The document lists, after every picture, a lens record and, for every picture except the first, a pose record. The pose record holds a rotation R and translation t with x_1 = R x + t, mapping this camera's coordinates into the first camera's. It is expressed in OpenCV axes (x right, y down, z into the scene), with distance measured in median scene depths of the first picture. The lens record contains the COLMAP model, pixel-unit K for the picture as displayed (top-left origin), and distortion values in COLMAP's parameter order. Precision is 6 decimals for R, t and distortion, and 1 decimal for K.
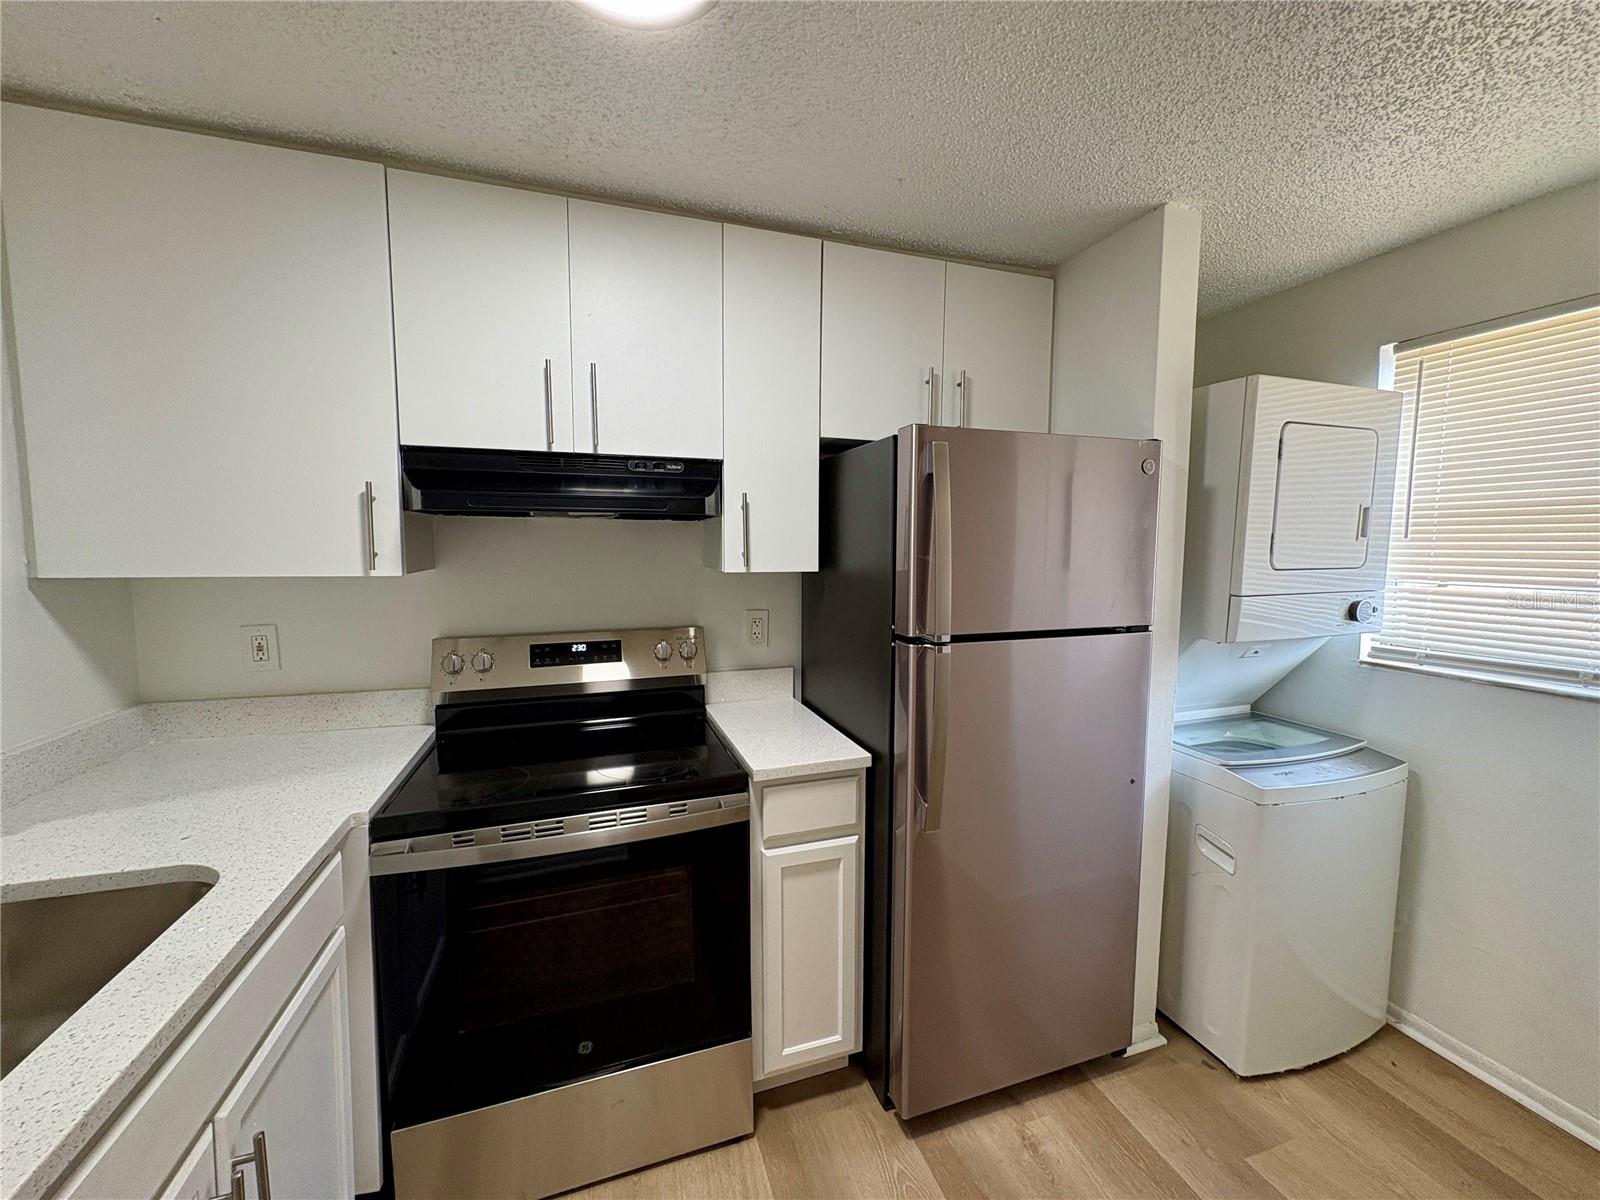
lens RADIAL K [[637.0, 0, 807.4], [0, 637.0, 596.4], [0, 0, 1]] dist [0.002799, 0.000514]
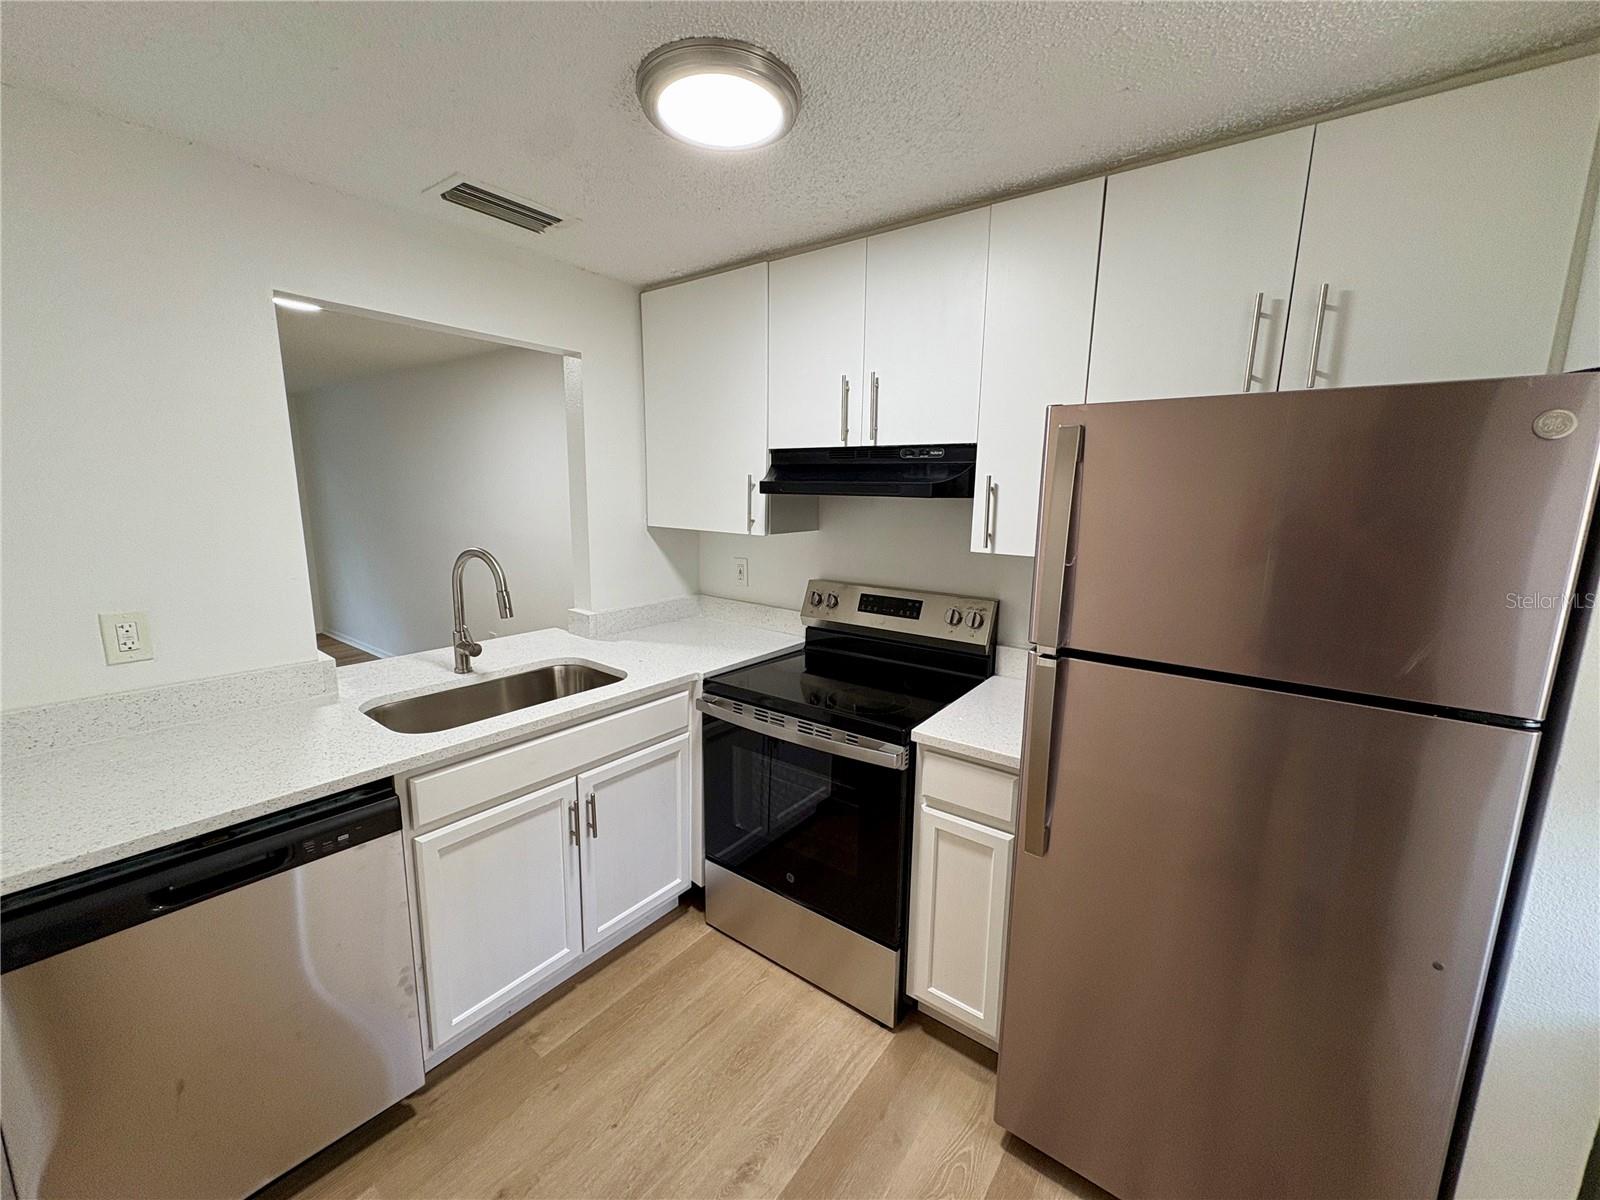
lens RADIAL K [[637.0, 0, 805.6], [0, 637.0, 599.0], [0, 0, 1]] dist [0.002799, 0.000514]
pose [[0.566751, 0.150146, -0.810092, 0.641046], [-0.083903, 0.988660, 0.124542, -0.075718], [0.819606, -0.002615, 0.572922, 0.190628]]
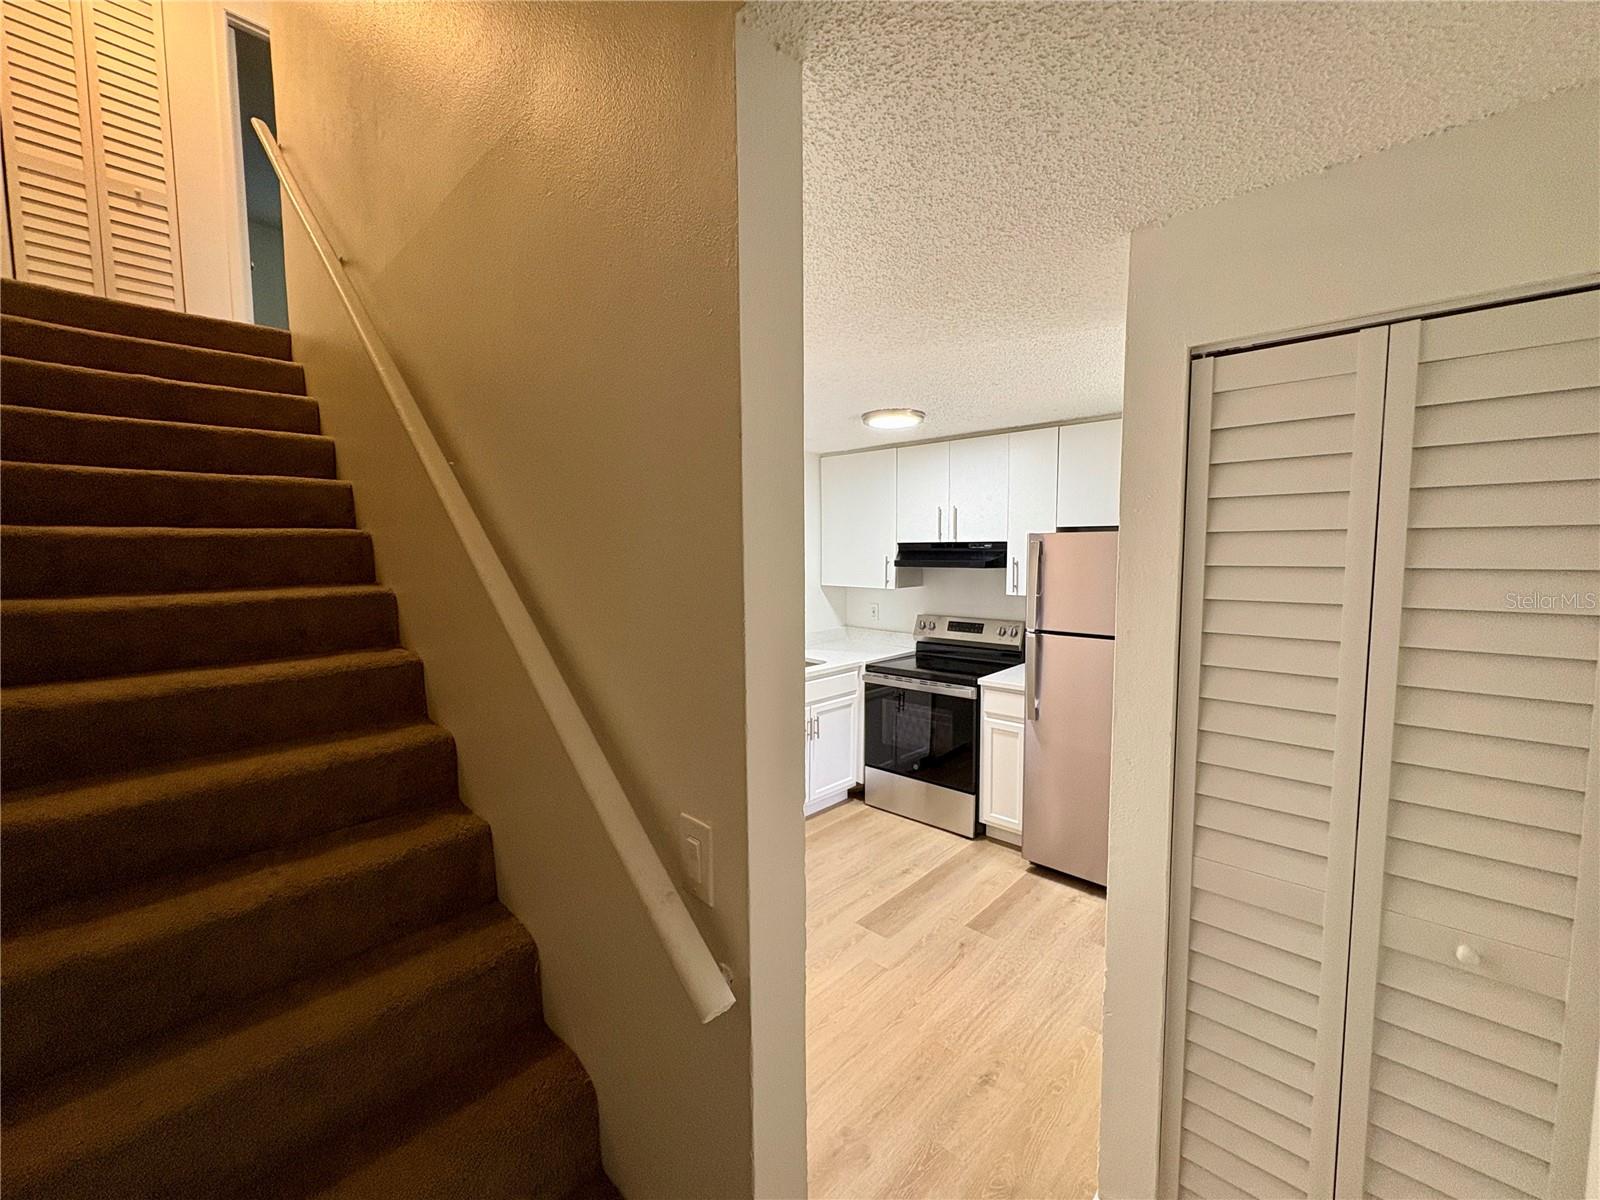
lens RADIAL K [[637.0, 0, 802.8], [0, 637.0, 597.4], [0, 0, 1]] dist [0.002799, 0.000514]
pose [[0.470251, 0.058778, -0.880573, 1.553831], [-0.071658, 0.997028, 0.028284, -0.043505], [0.879619, 0.049799, 0.473065, -0.647516]]
